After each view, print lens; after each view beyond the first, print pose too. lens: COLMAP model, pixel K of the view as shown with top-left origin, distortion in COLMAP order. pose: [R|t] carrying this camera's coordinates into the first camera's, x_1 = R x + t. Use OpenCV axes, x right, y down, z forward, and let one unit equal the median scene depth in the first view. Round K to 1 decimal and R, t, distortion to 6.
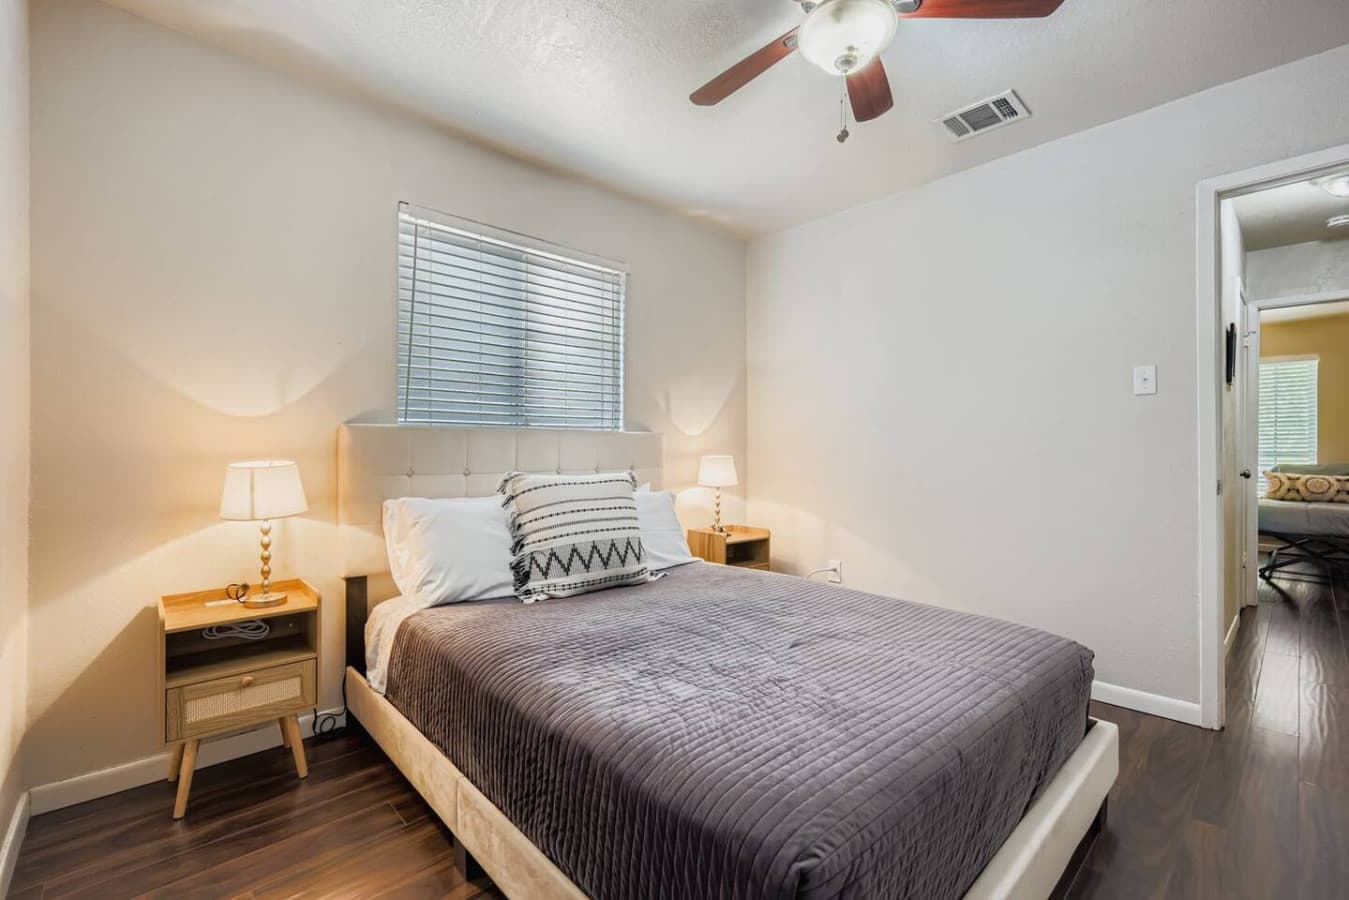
lens RADIAL K [[584.6, 0, 670.3], [0, 584.6, 447.8], [0, 0, 1]] dist [0.001454, -0.001435]
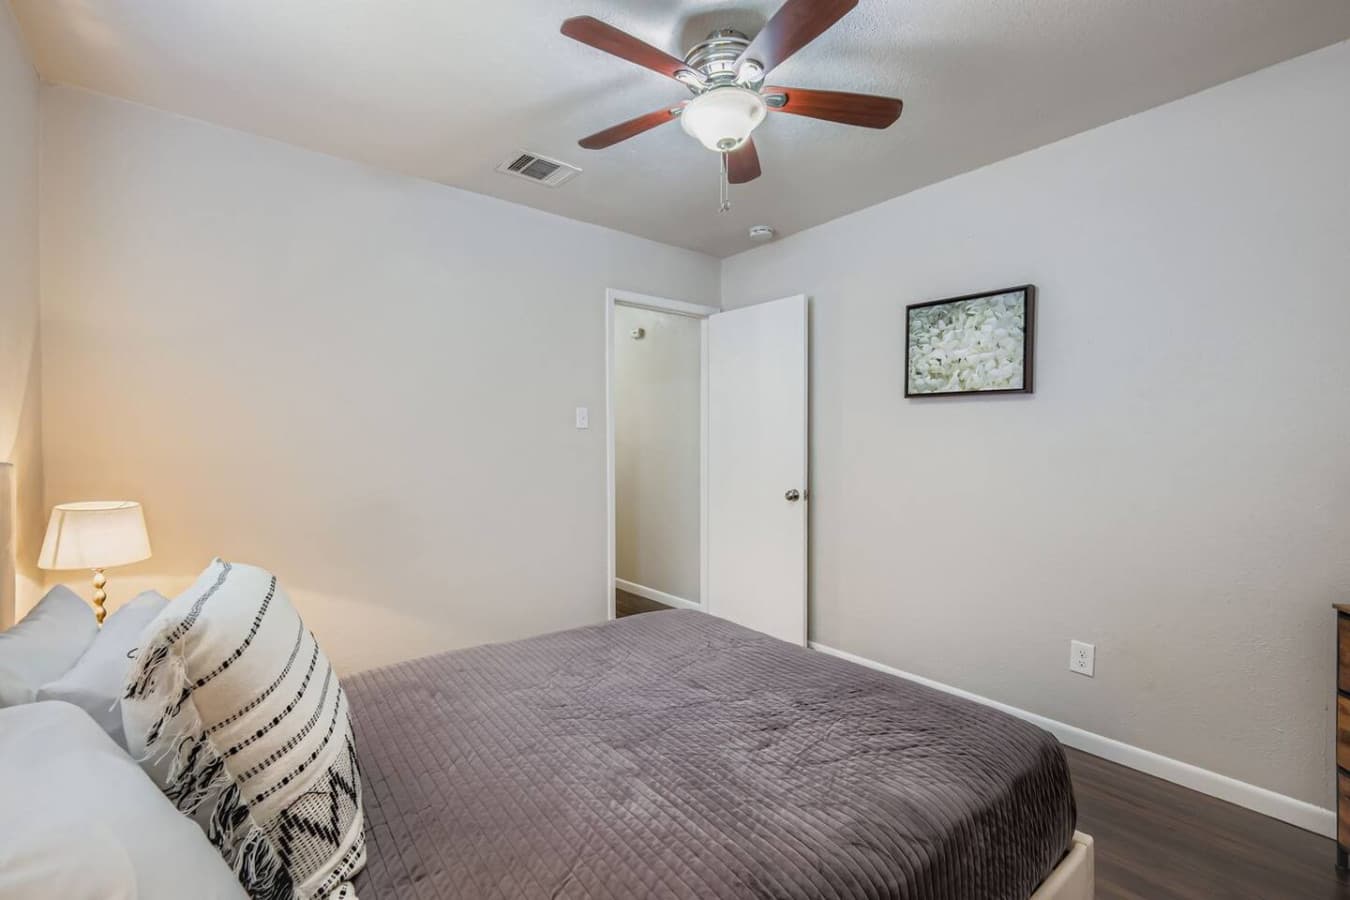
lens RADIAL K [[583.0, 0, 675.2], [0, 583.0, 446.4], [0, 0, 1]] dist [-0.000038, 0.000034]
pose [[0.088981, -0.004327, 0.996024, -0.541515], [-0.004065, 0.999981, 0.004707, -0.056021], [-0.996025, -0.004467, 0.088962, 0.653360]]
